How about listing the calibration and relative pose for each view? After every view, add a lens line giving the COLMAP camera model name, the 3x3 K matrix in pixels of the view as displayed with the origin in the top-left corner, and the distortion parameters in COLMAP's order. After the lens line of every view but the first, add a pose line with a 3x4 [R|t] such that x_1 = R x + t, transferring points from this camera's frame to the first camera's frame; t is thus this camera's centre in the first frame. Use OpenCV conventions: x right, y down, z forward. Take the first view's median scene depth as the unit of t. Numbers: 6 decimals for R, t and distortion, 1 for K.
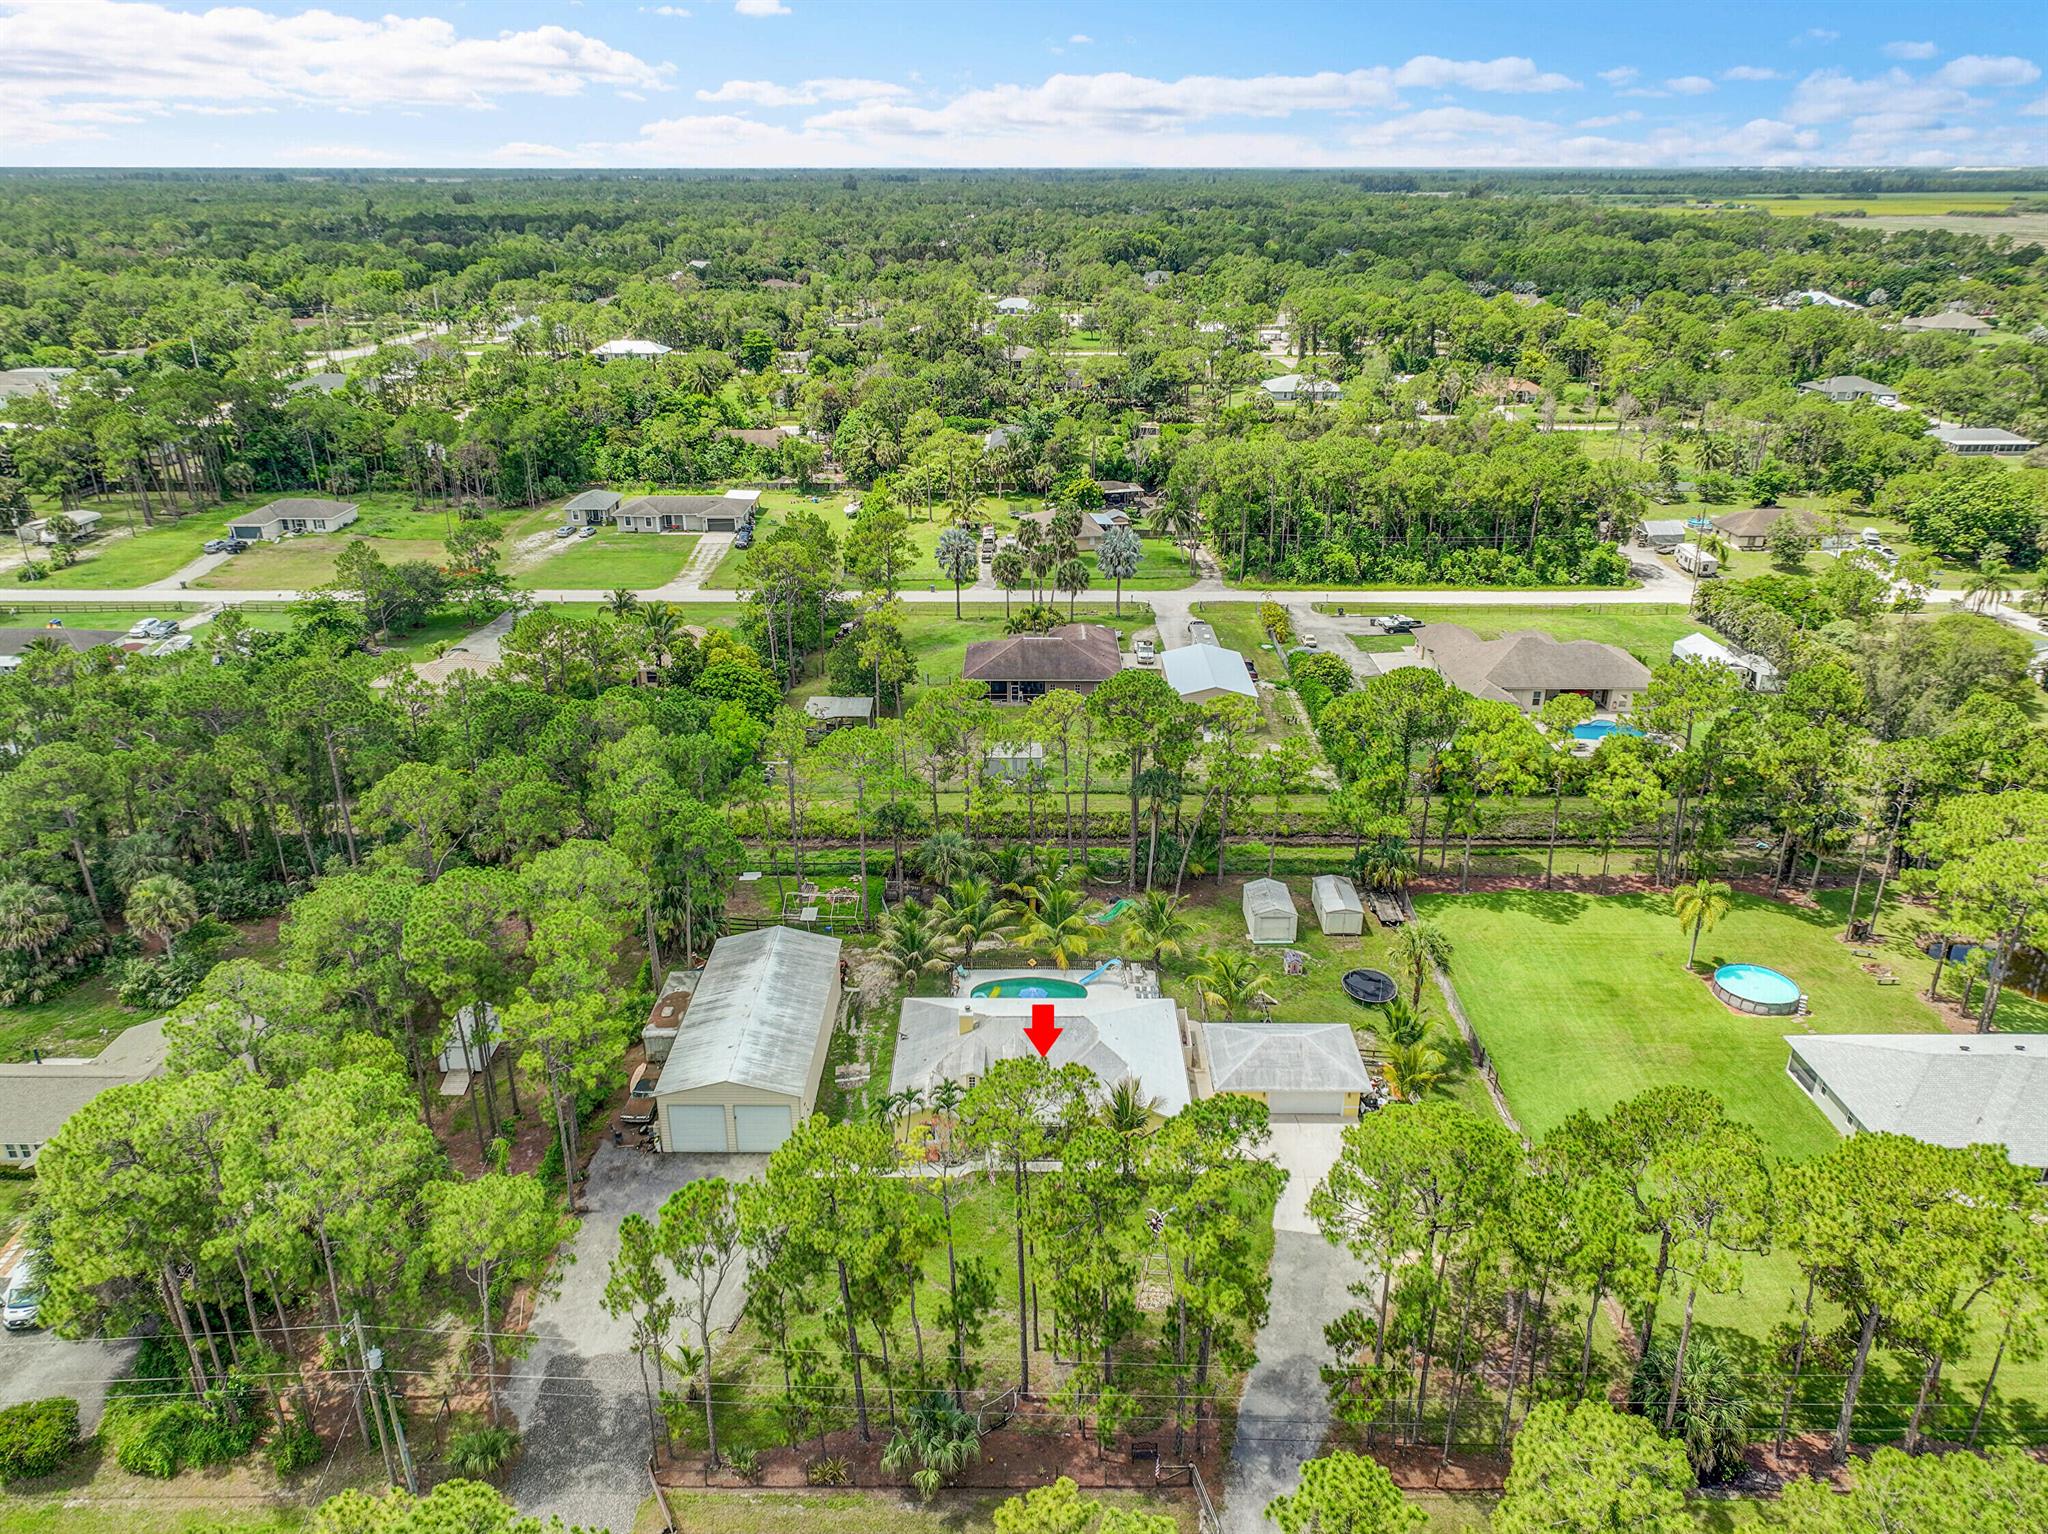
lens RADIAL K [[1435.9, 0, 1024.0], [0, 1435.9, 767.0], [0, 0, 1]] dist [0.008047, 0.008046]
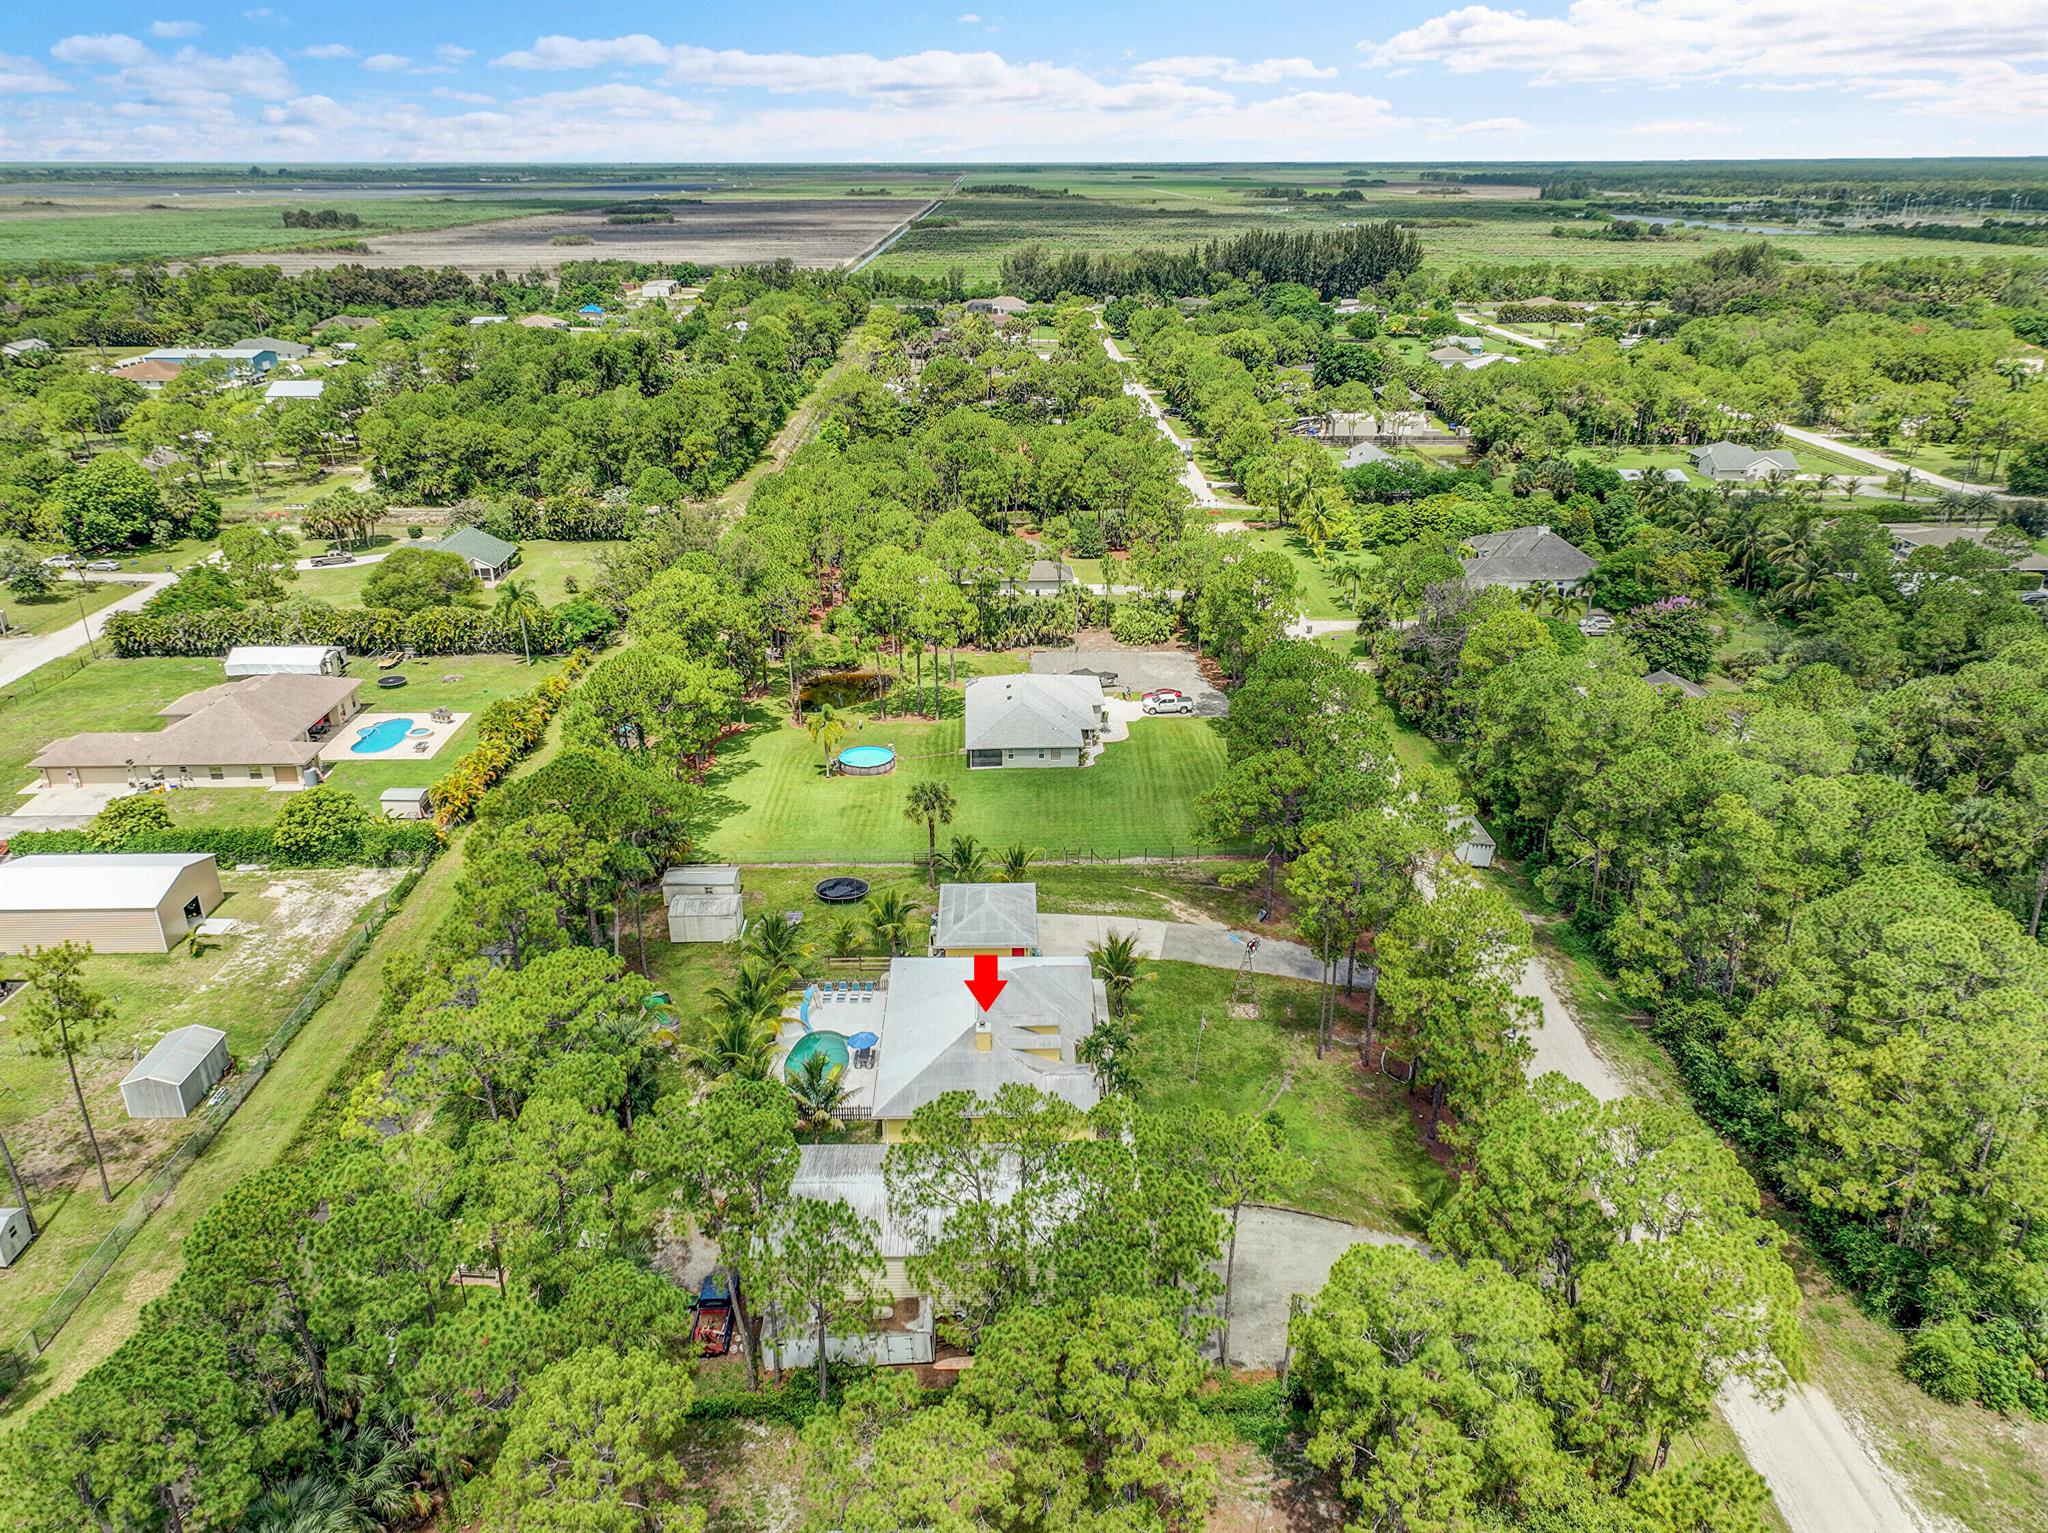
lens RADIAL K [[1435.9, 0, 1024.0], [0, 1435.9, 766.5], [0, 0, 1]] dist [0.008047, 0.008046]
pose [[-0.017715, -0.389082, 0.921033, -1.145824], [0.394511, 0.843717, 0.364009, -0.423968], [-0.918720, 0.369806, 0.138551, 1.031729]]
